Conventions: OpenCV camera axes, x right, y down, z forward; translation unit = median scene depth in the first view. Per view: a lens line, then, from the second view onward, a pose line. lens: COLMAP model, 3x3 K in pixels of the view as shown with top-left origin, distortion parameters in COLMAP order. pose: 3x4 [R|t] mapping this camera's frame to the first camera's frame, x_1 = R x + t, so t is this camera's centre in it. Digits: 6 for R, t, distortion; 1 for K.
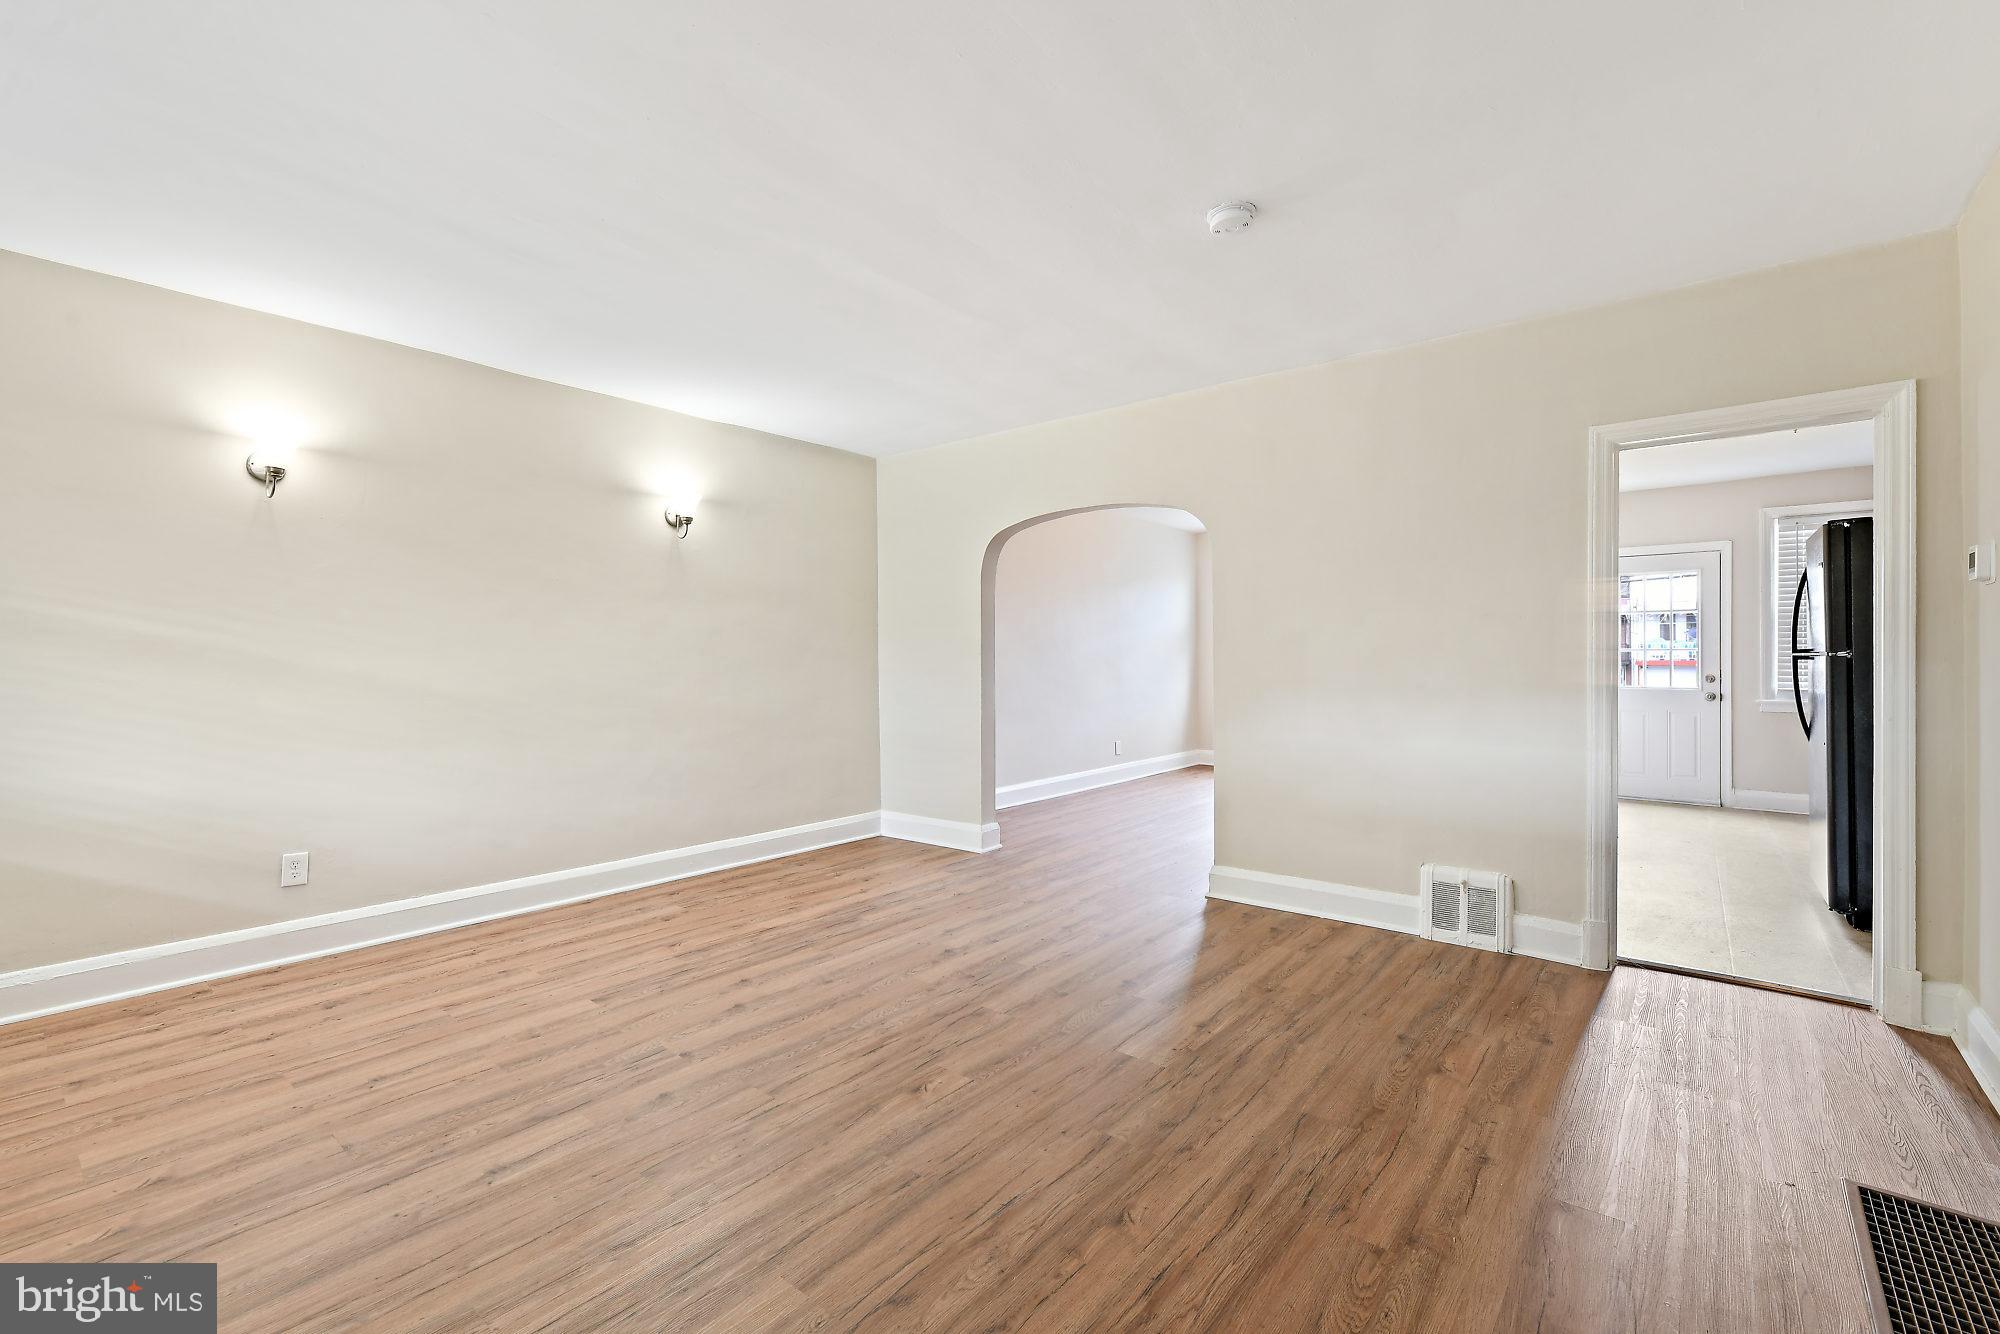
lens RADIAL K [[841.7, 0, 997.2], [0, 841.7, 649.2], [0, 0, 1]] dist [-0.003860, -0.000967]
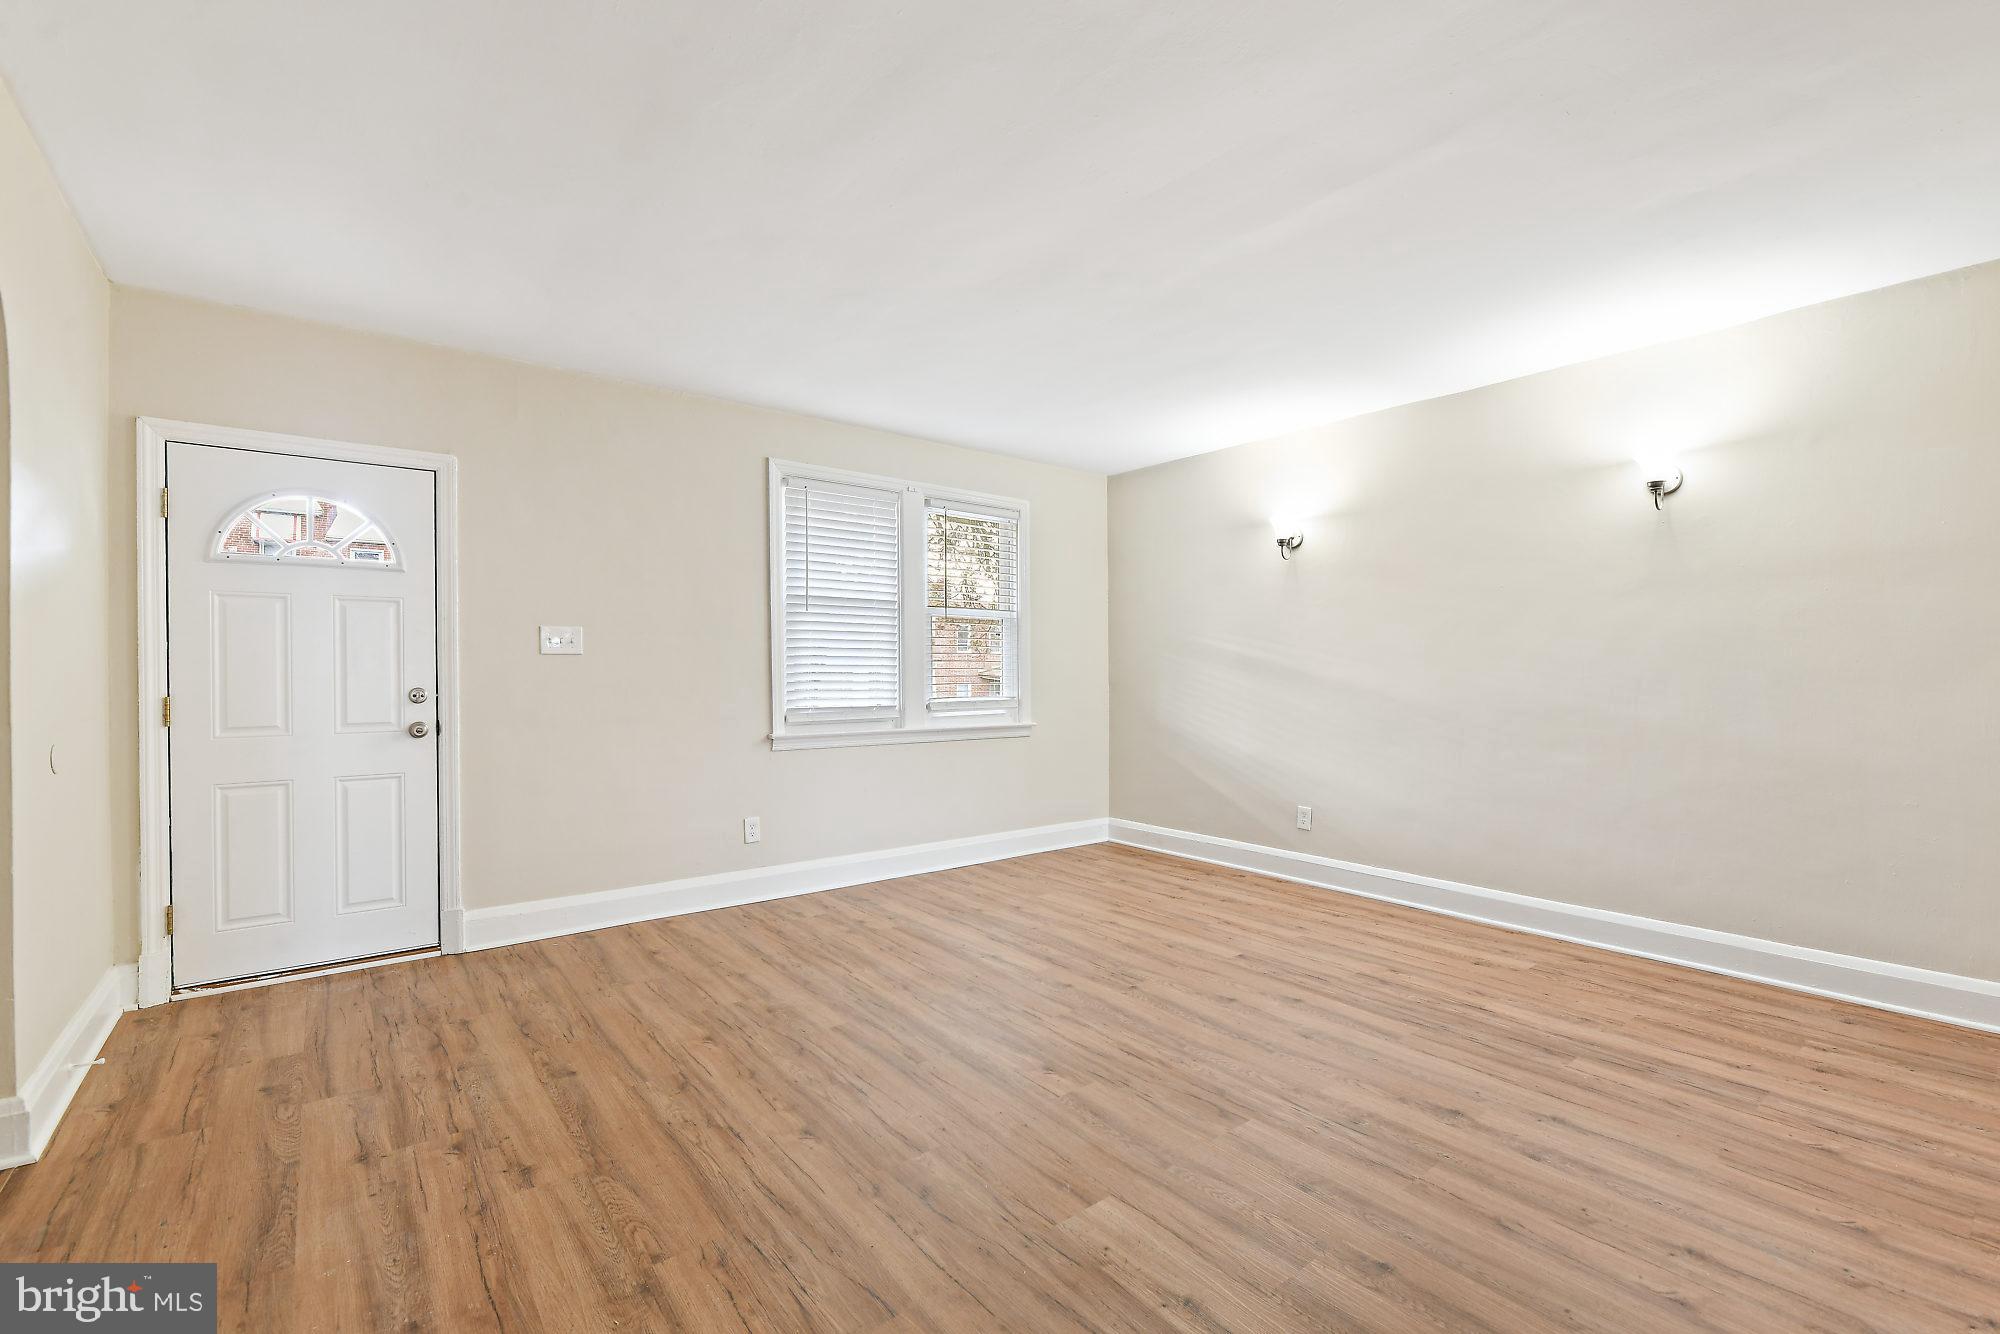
lens RADIAL K [[841.7, 0, 1003.2], [0, 841.7, 675.5], [0, 0, 1]] dist [-0.003860, -0.000967]
pose [[-0.187698, 0.010743, -0.982168, 0.781001], [0.010140, 0.999908, 0.008999, 0.003870], [0.982175, -0.008271, -0.187789, 0.920128]]
